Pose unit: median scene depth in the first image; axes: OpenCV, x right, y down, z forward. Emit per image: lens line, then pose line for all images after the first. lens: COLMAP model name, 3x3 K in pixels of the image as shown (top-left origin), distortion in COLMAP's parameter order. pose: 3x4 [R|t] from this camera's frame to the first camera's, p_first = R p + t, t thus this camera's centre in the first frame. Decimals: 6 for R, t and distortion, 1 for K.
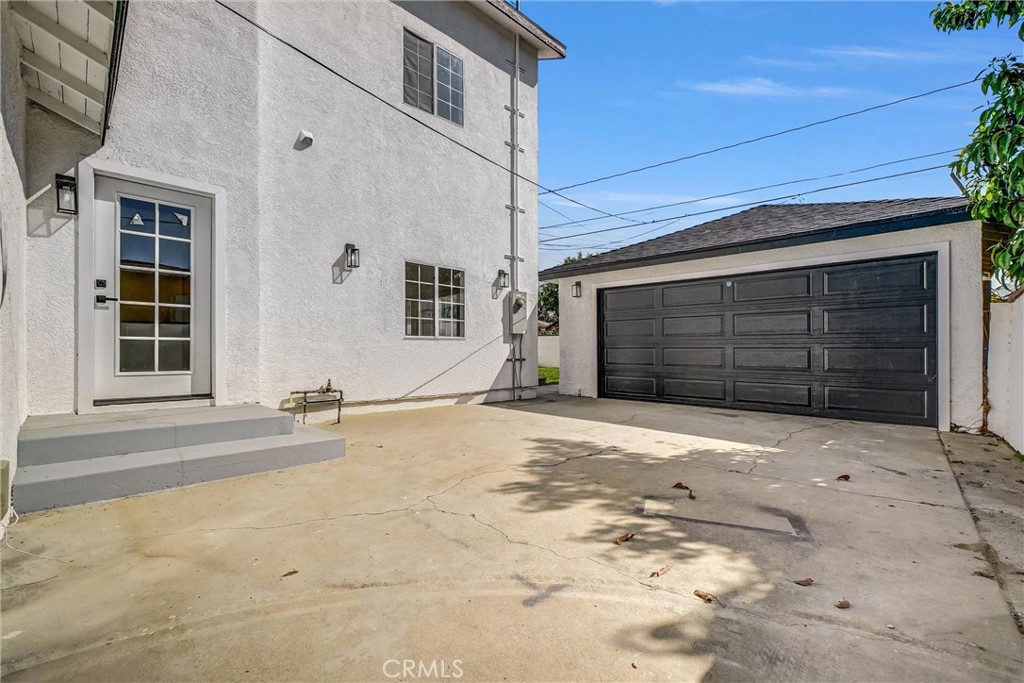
lens RADIAL K [[451.2, 0, 507.7], [0, 451.2, 346.6], [0, 0, 1]] dist [-0.003389, 0.000105]
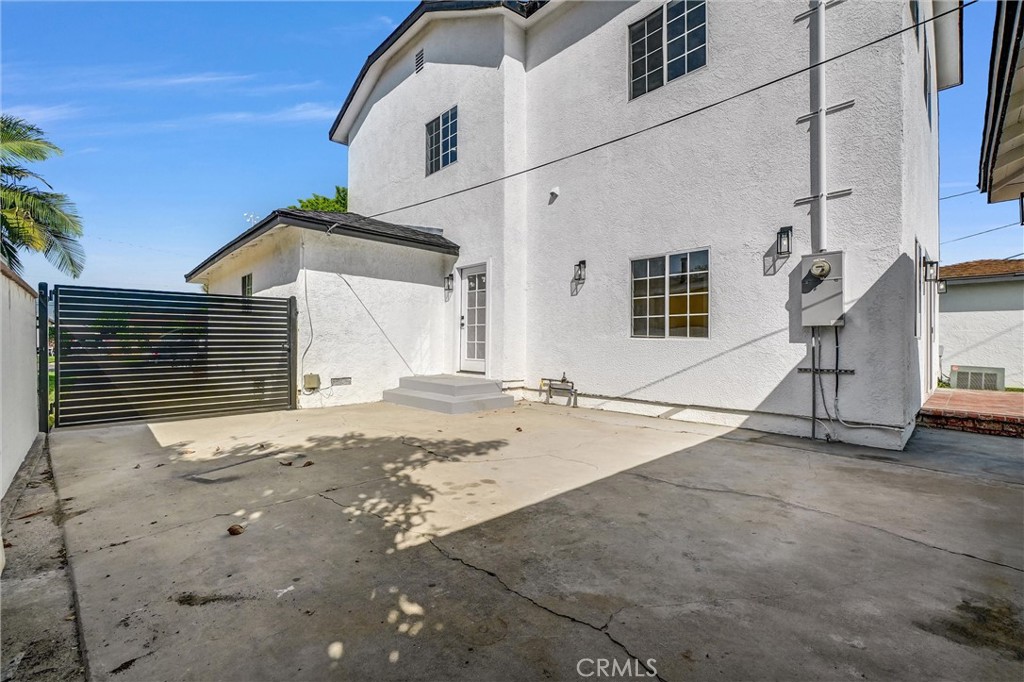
lens RADIAL K [[451.2, 0, 507.7], [0, 451.2, 340.3], [0, 0, 1]] dist [-0.003389, 0.000105]
pose [[-0.036798, -0.010861, -0.999264, 0.764997], [-0.002473, 0.999939, -0.010777, -0.003356], [0.999320, 0.002075, -0.036823, 0.768024]]
